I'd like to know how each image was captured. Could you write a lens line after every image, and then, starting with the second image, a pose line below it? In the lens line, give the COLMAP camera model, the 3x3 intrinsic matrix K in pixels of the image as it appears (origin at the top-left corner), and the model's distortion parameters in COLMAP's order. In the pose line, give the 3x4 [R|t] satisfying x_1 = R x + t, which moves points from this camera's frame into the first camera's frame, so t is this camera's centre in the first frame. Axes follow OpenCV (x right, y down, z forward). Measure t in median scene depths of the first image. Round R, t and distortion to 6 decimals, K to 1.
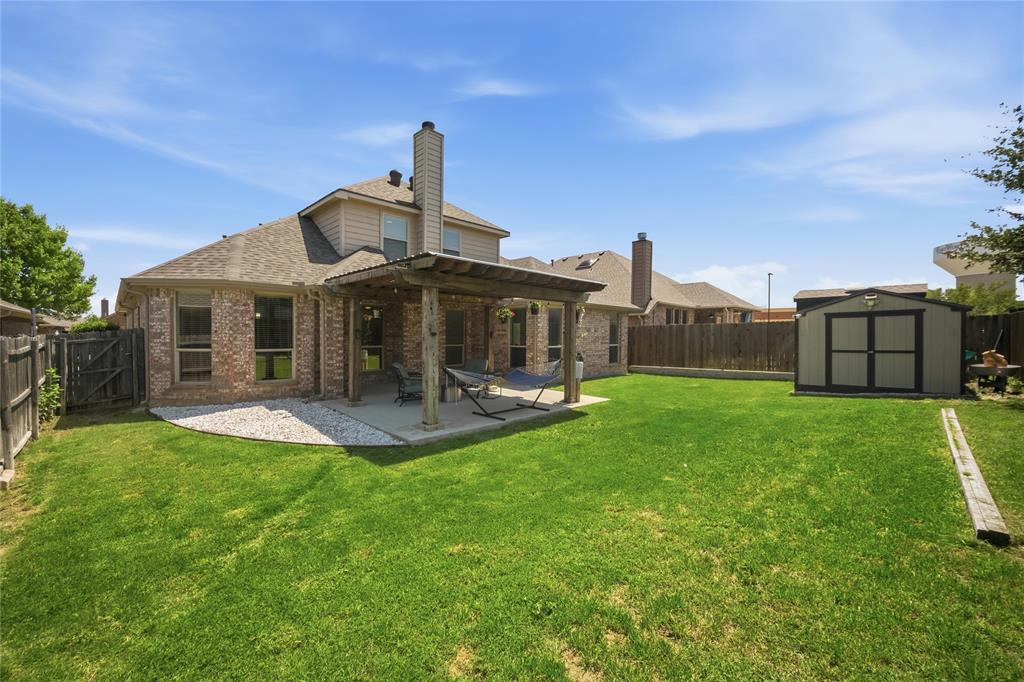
lens RADIAL K [[402.7, 0, 506.7], [0, 402.7, 338.8], [0, 0, 1]] dist [-0.003922, -0.000022]
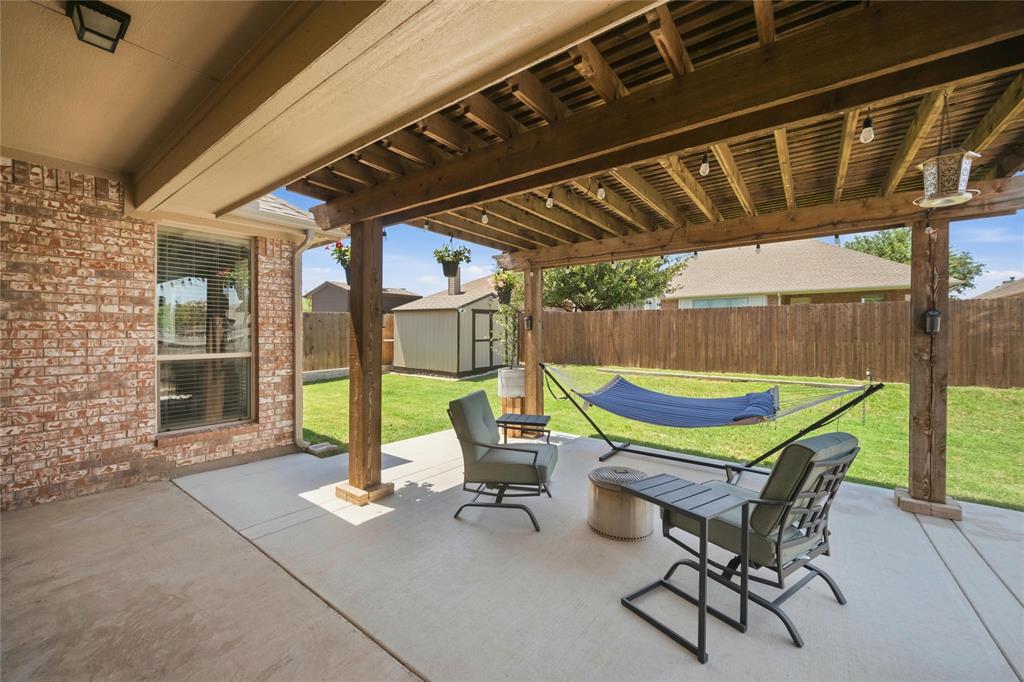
lens RADIAL K [[397.4, 0, 516.4], [0, 397.4, 332.8], [0, 0, 1]] dist [-0.000194, -0.000006]
pose [[-0.145841, -0.003488, 0.989302, -0.386093], [0.008722, 0.999950, 0.004812, 0.002403], [-0.989270, 0.009331, -0.145803, 1.055655]]
